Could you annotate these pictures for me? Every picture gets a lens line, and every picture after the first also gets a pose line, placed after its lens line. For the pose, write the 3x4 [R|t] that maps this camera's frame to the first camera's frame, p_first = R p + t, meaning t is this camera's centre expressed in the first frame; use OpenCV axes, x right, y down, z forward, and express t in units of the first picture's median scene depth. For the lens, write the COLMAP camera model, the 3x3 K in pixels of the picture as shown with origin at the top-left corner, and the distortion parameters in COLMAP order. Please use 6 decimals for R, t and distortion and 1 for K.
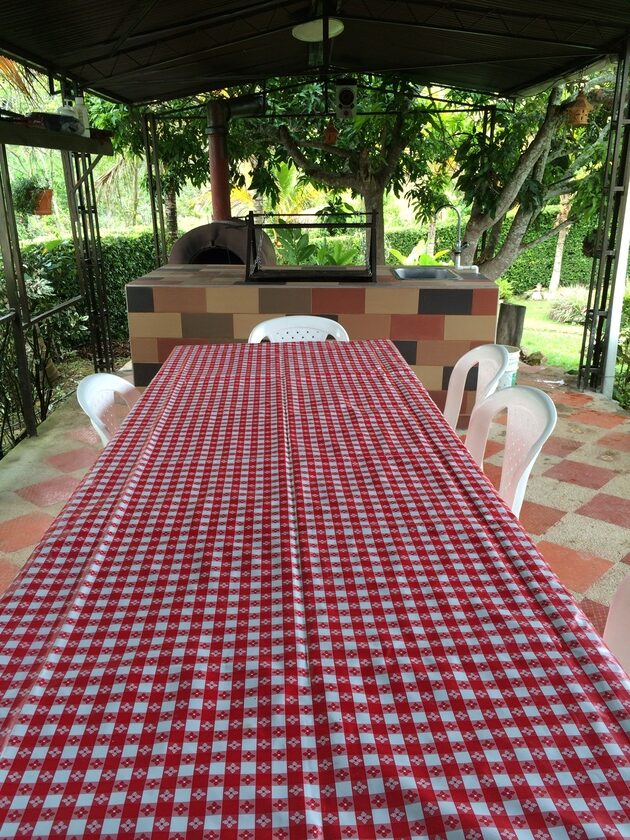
lens RADIAL K [[728.1, 0, 315.0], [0, 728.1, 420.0], [0, 0, 1]] dist [-0.000980, -0.001041]
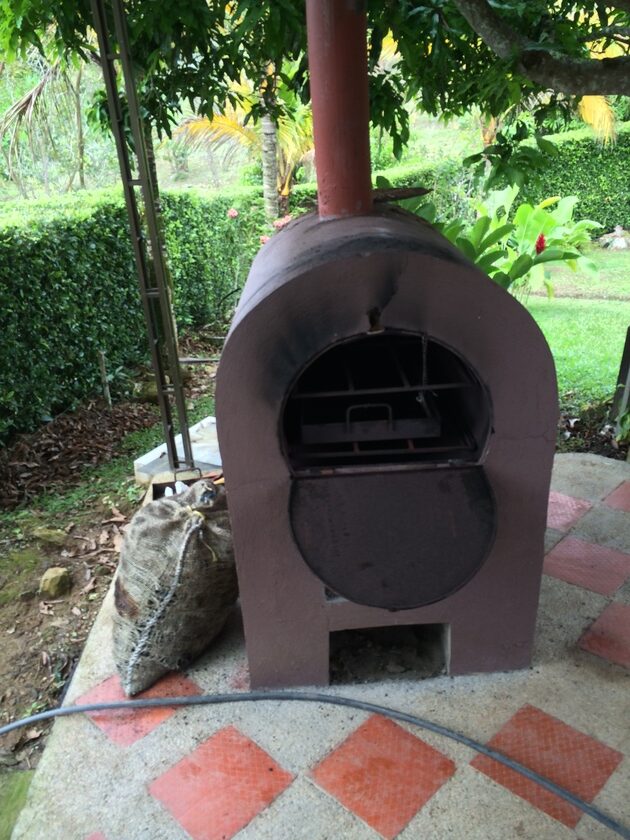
lens RADIAL K [[723.9, 0, 315.0], [0, 723.9, 420.0], [0, 0, 1]] dist [0.006453, 0.004737]
pose [[0.997238, -0.063127, 0.039126, -0.110351], [0.059240, 0.993846, 0.093598, -0.145823], [-0.044794, -0.091022, 0.994841, 0.454692]]
